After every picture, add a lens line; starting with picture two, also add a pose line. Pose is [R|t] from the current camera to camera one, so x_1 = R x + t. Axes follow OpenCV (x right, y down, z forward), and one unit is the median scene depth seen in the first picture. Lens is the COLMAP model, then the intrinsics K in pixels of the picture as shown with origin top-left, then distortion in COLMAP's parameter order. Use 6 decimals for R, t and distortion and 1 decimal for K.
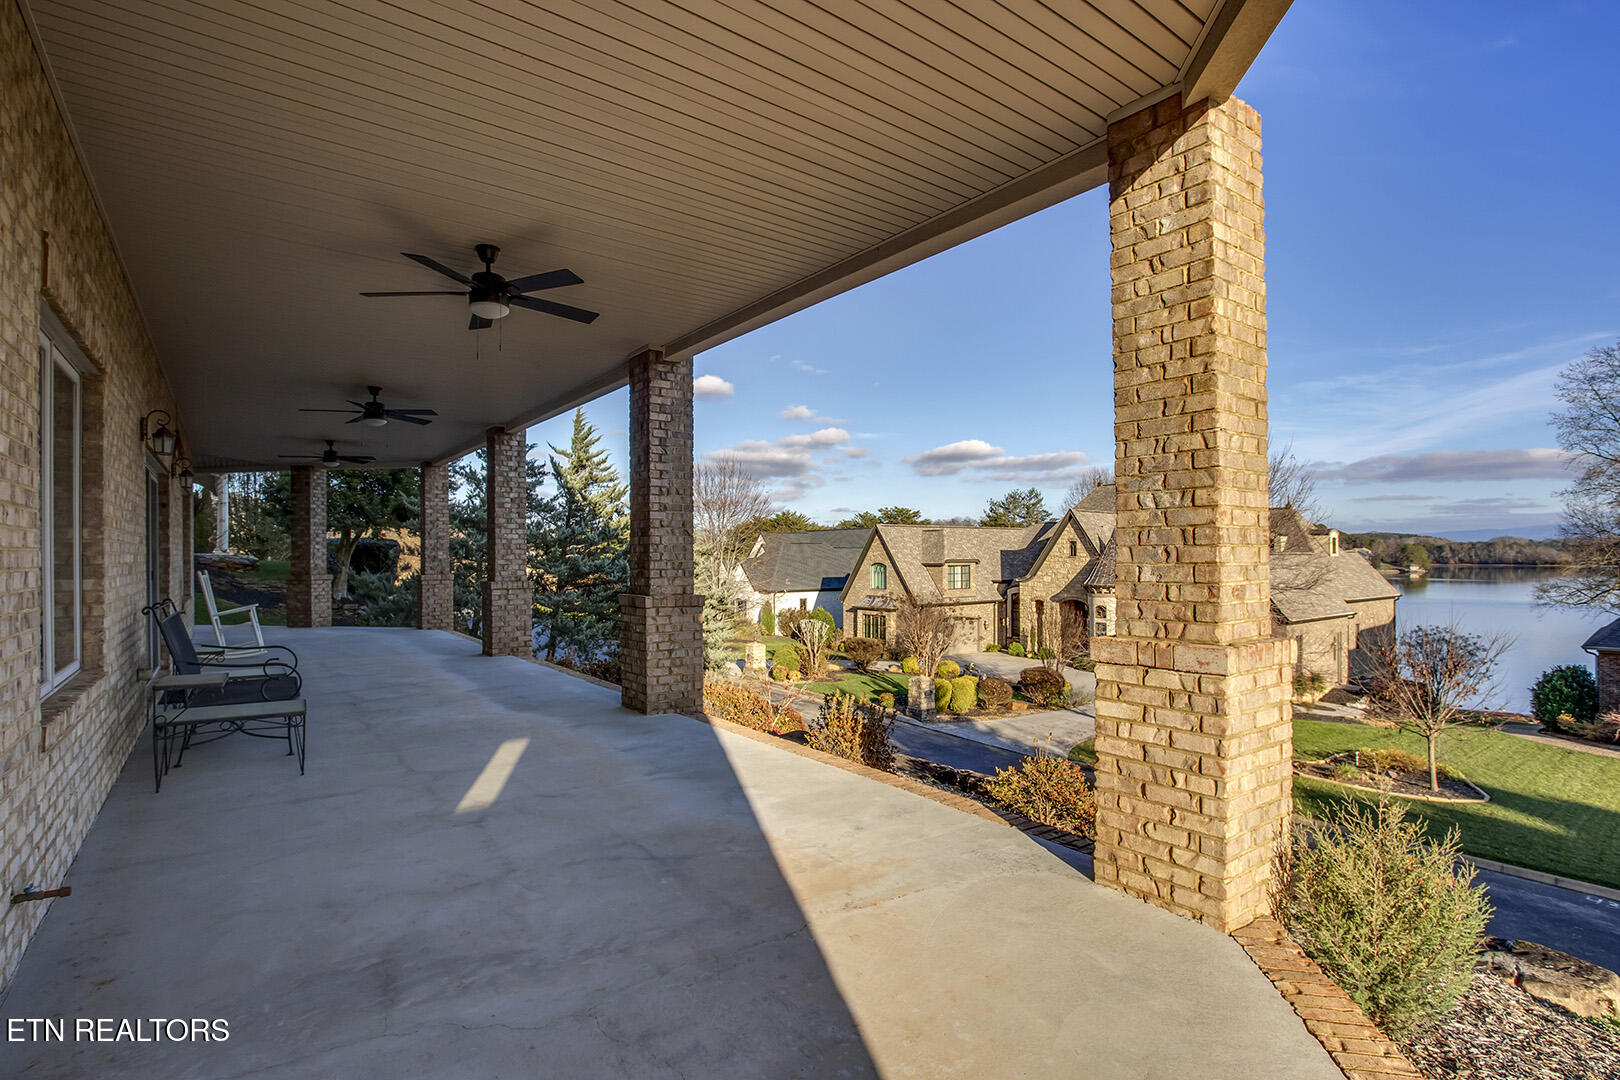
lens RADIAL K [[789.2, 0, 815.6], [0, 789.2, 549.1], [0, 0, 1]] dist [-0.000767, -0.000470]
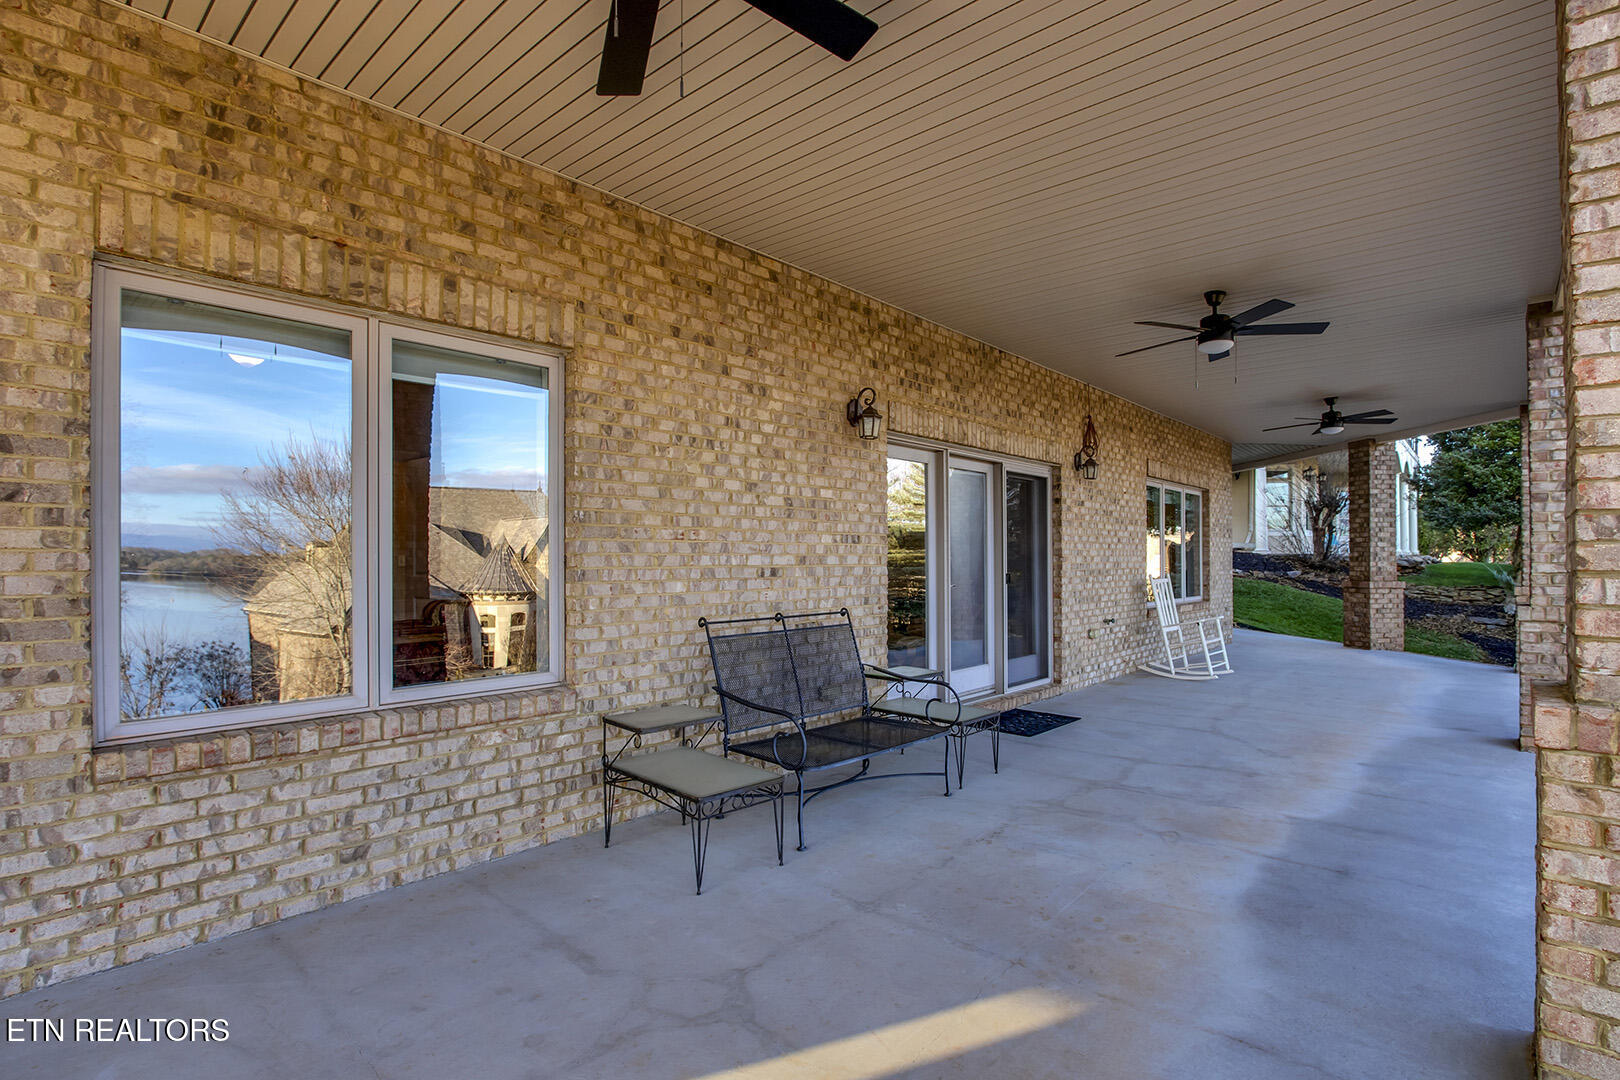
lens RADIAL K [[789.2, 0, 812.0], [0, 789.2, 550.9], [0, 0, 1]] dist [-0.000767, -0.000470]
pose [[0.197918, -0.007049, -0.980193, 0.002429], [0.008548, 0.999949, -0.005465, 0.002759], [0.980181, -0.007297, 0.197968, 0.320626]]
